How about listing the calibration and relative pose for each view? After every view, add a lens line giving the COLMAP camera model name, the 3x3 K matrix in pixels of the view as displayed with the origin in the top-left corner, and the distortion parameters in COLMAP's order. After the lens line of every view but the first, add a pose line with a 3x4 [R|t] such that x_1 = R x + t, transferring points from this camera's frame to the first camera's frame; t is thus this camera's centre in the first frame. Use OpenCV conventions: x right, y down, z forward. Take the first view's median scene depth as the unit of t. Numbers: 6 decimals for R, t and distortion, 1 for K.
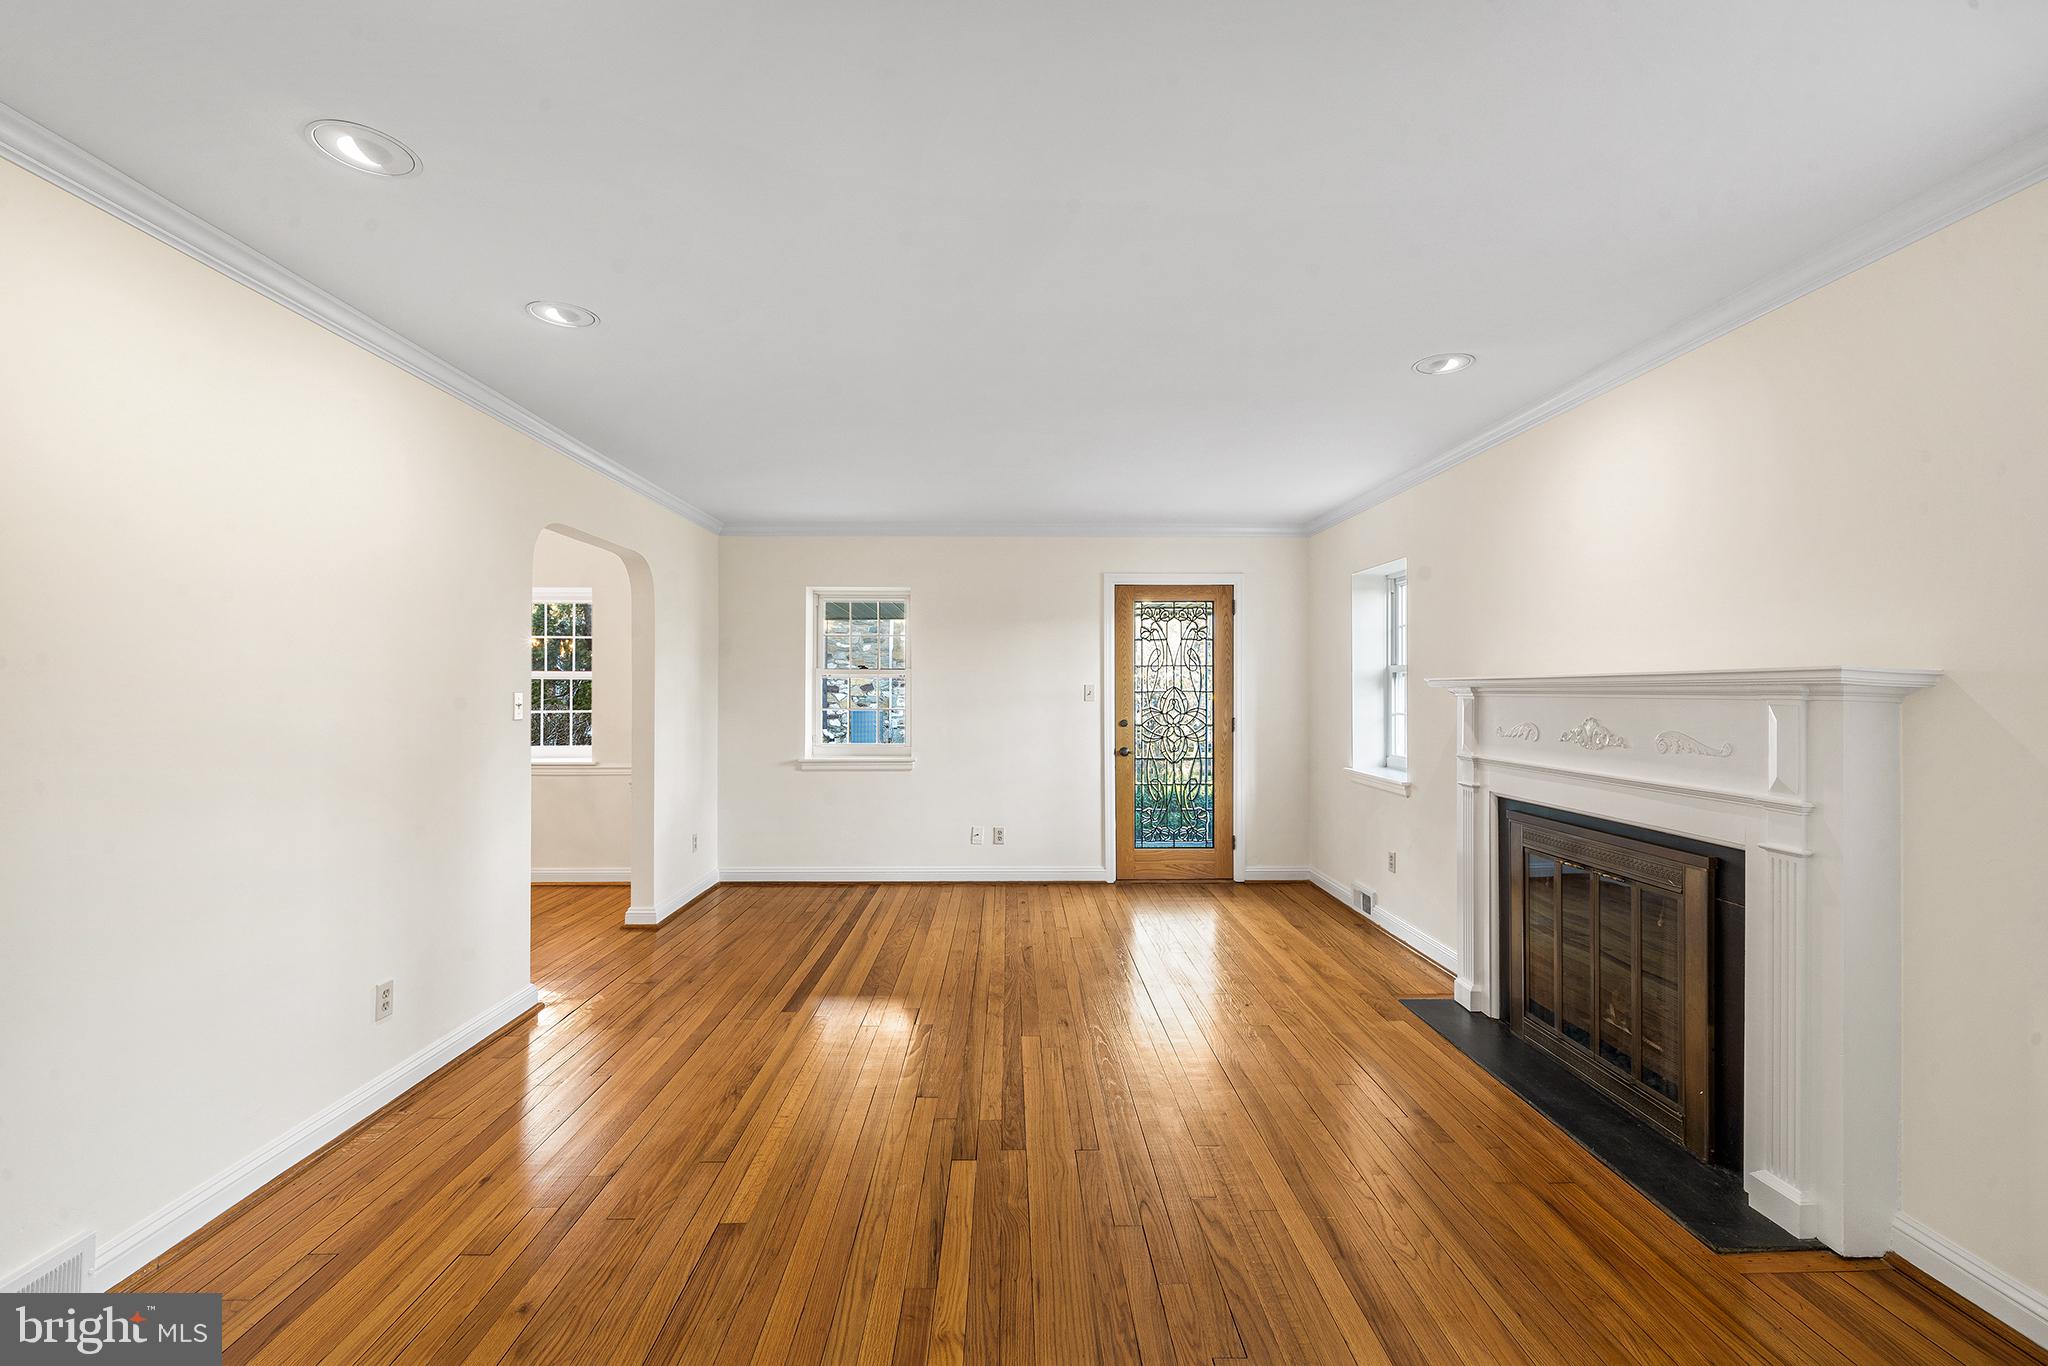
lens RADIAL K [[885.0, 0, 1024.0], [0, 885.0, 683.0], [0, 0, 1]] dist [0.015244, -0.000030]
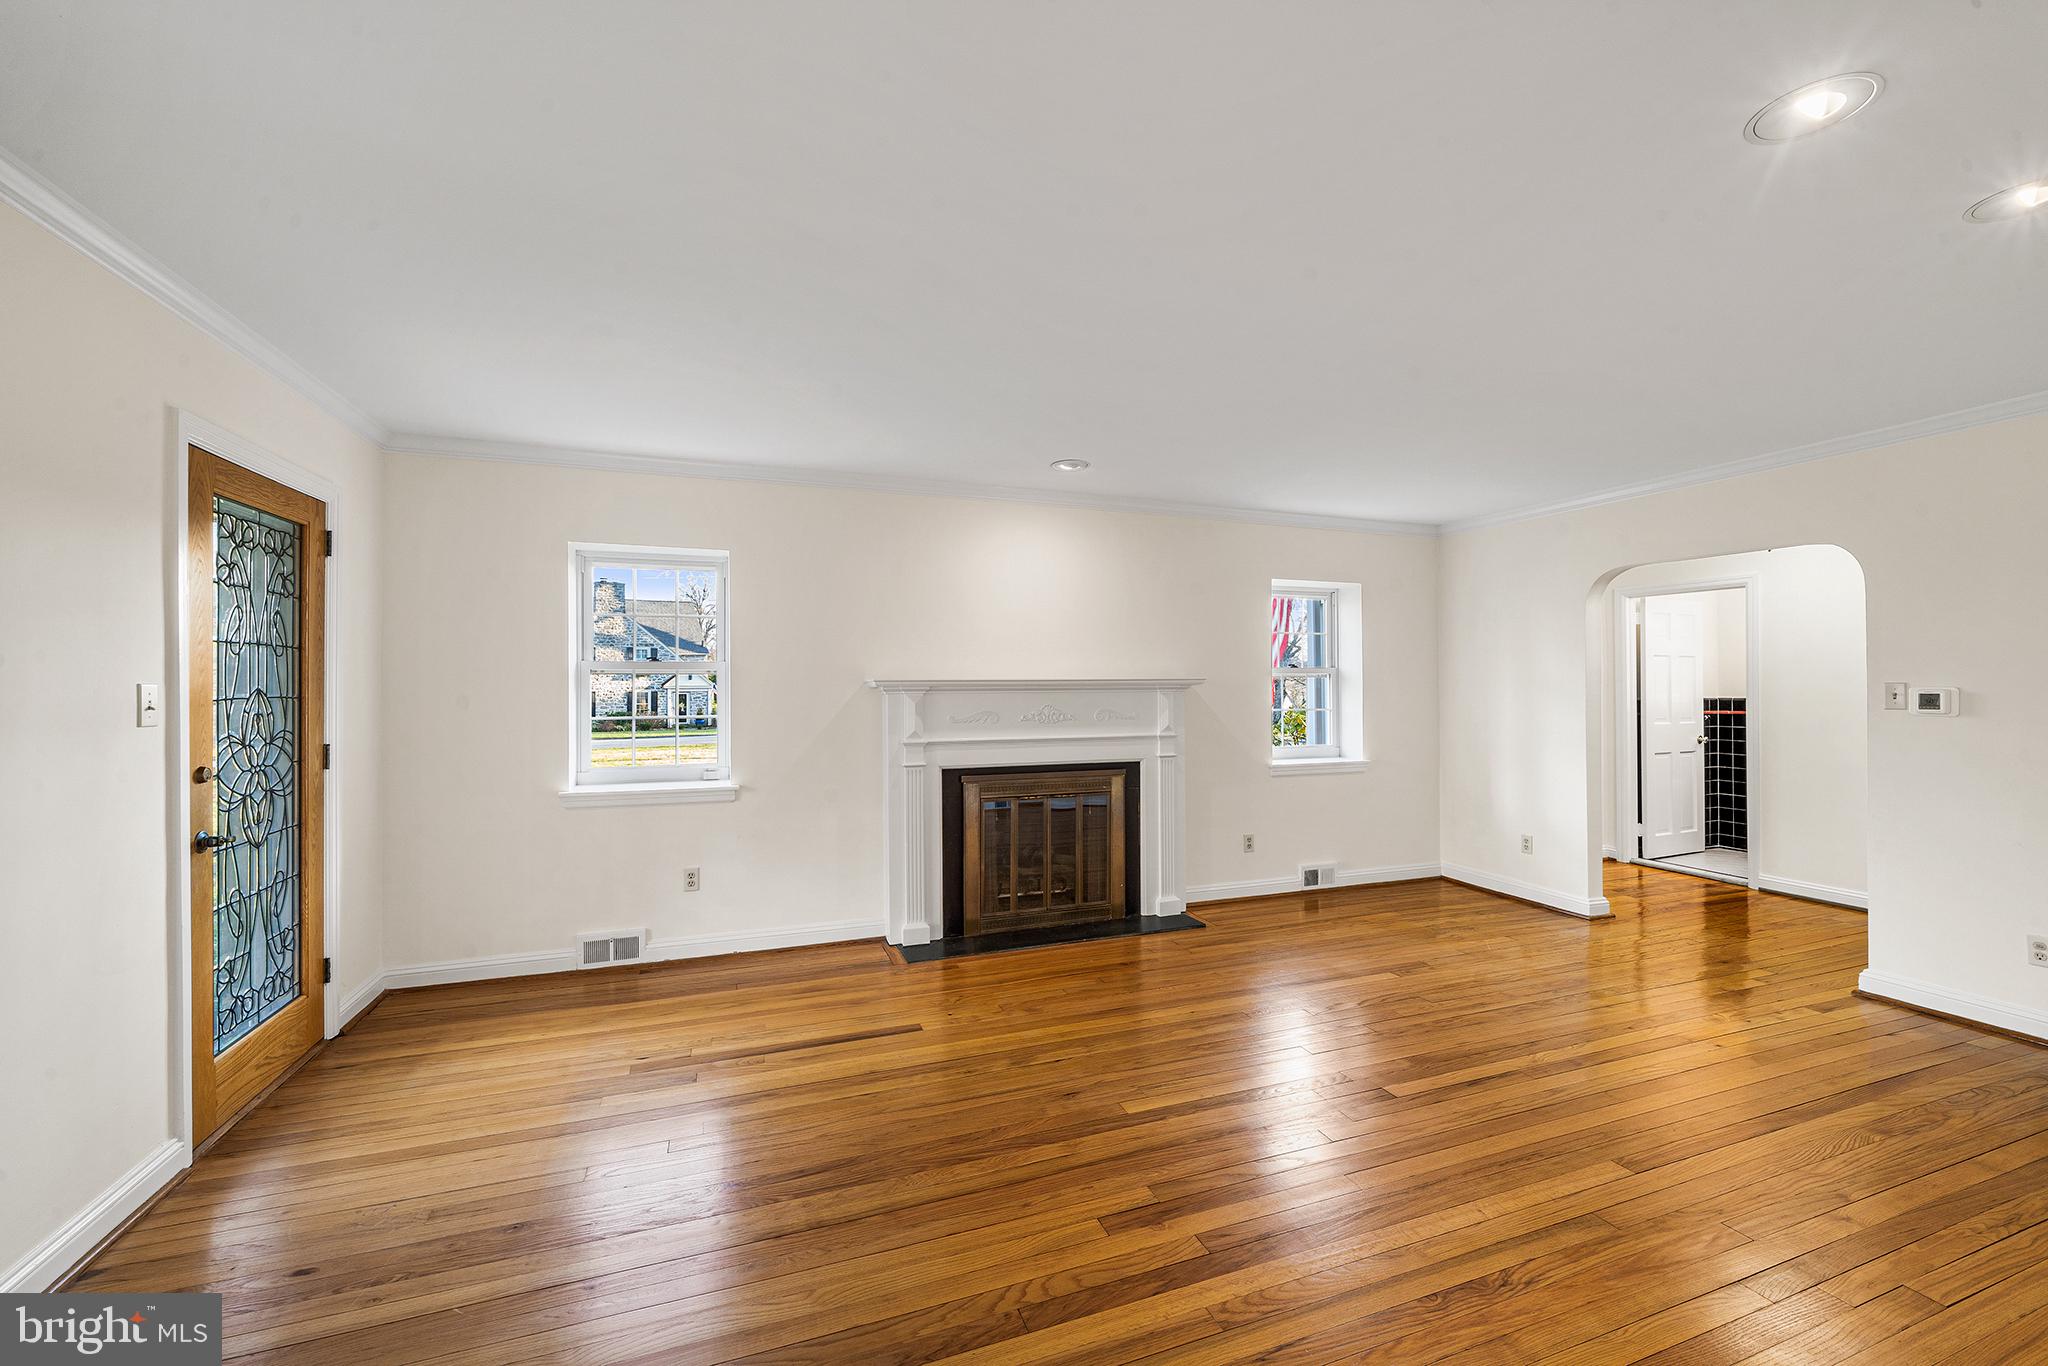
lens RADIAL K [[818.8, 0, 1025.4], [0, 818.8, 671.3], [0, 0, 1]] dist [-0.001007, -0.000023]
pose [[-0.330014, 0.015278, 0.943852, -0.748726], [-0.003121, 0.999846, -0.017276, 0.002444], [-0.943971, -0.008647, -0.329915, 1.452736]]
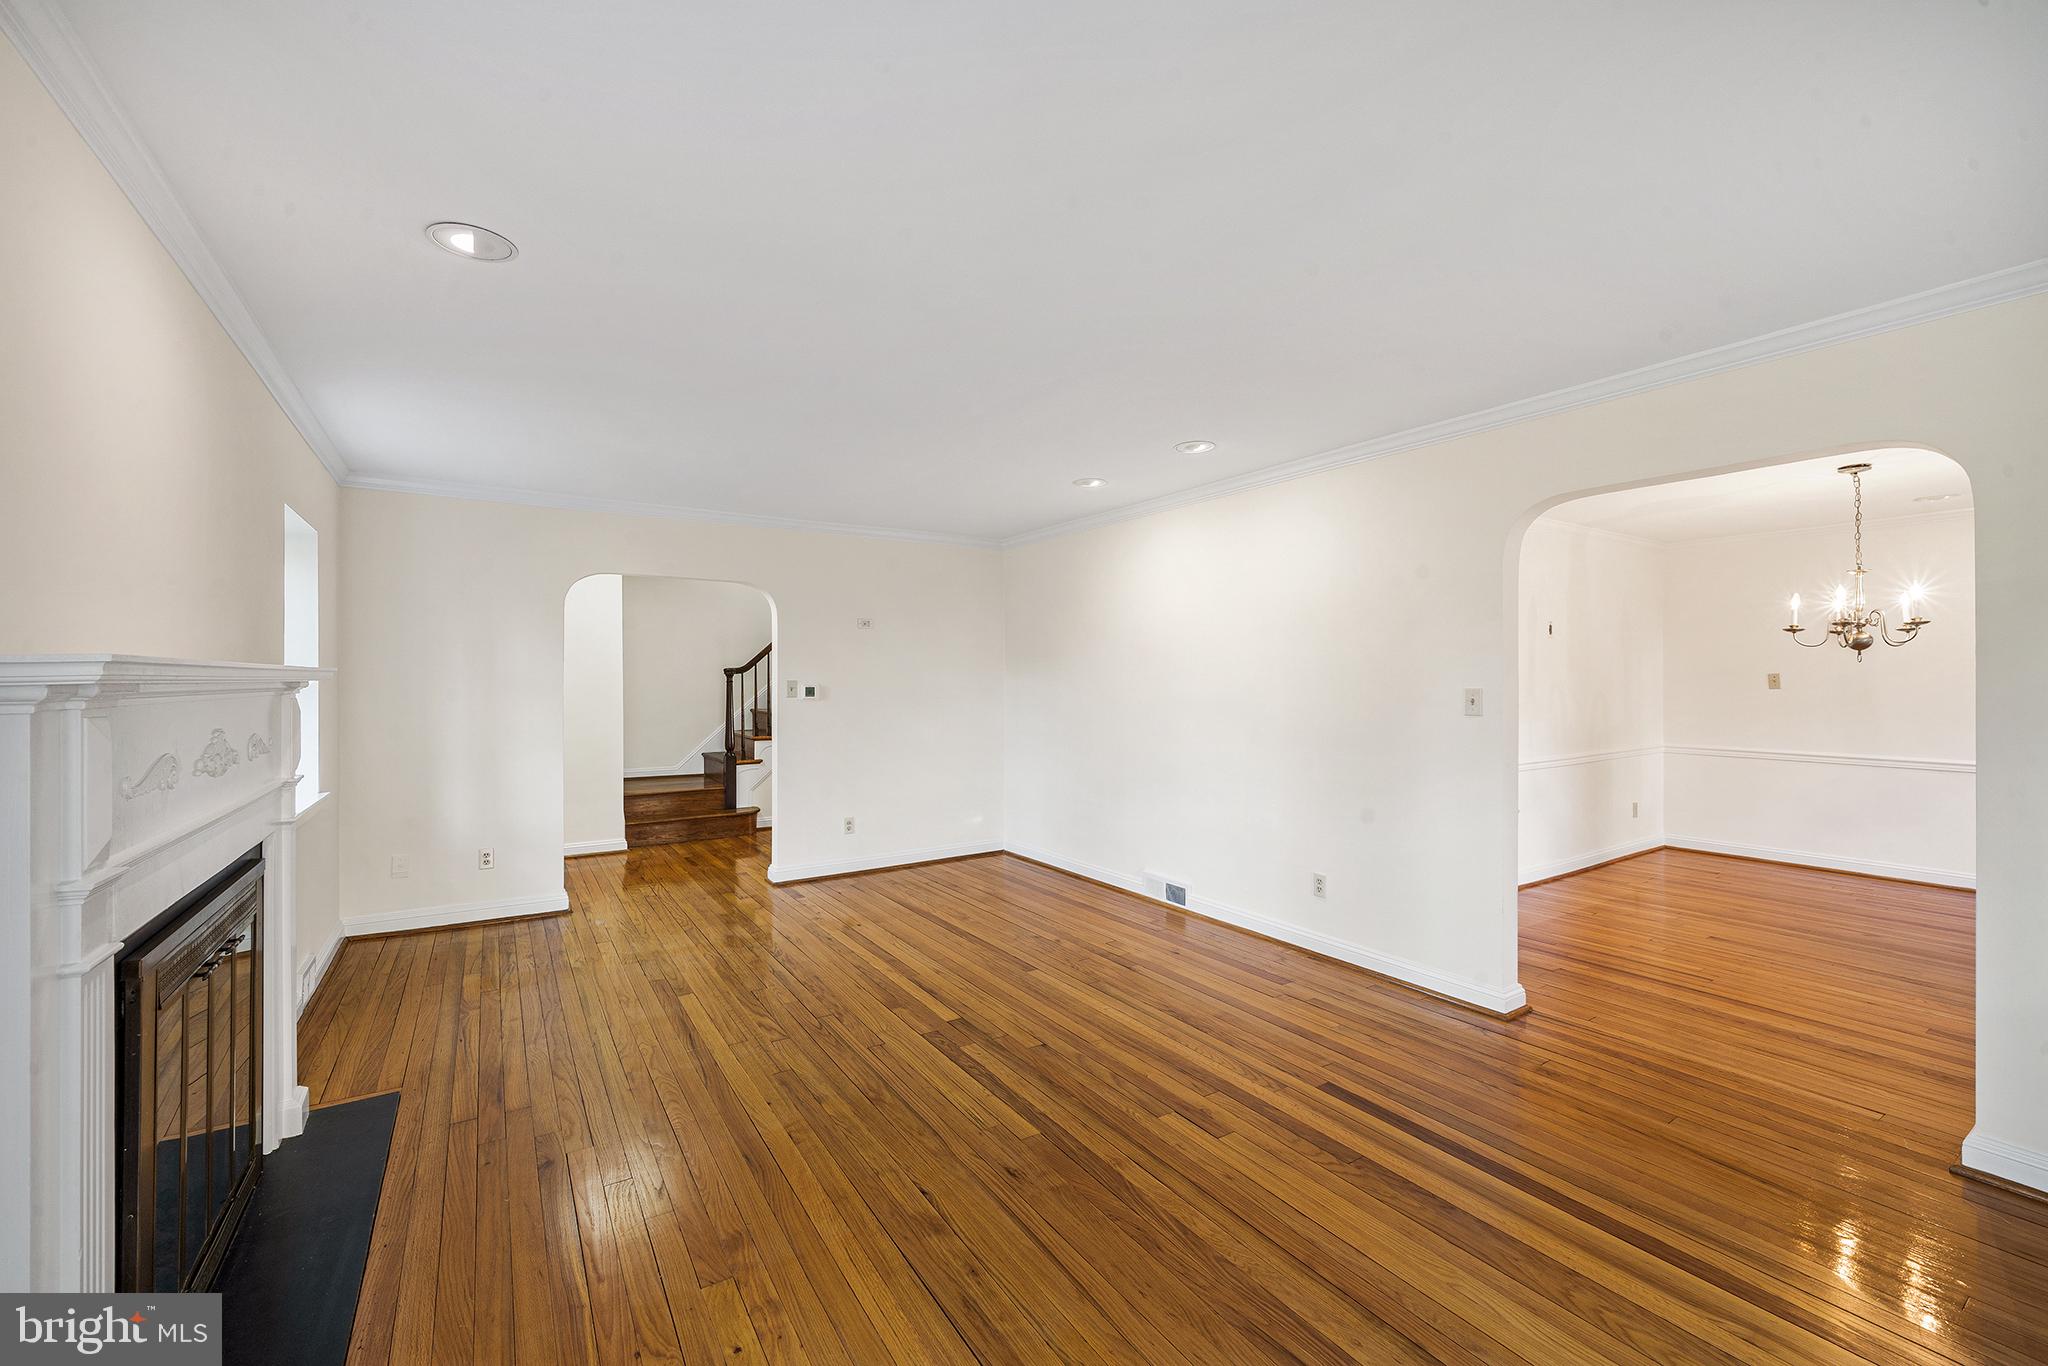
lens RADIAL K [[818.8, 0, 1025.4], [0, 818.8, 671.3], [0, 0, 1]] dist [-0.001007, -0.000023]
pose [[-0.849123, -0.007236, -0.528145, 0.422353], [0.002899, 0.999827, -0.018359, 0.006763], [0.528187, -0.017120, -0.848956, 1.741642]]
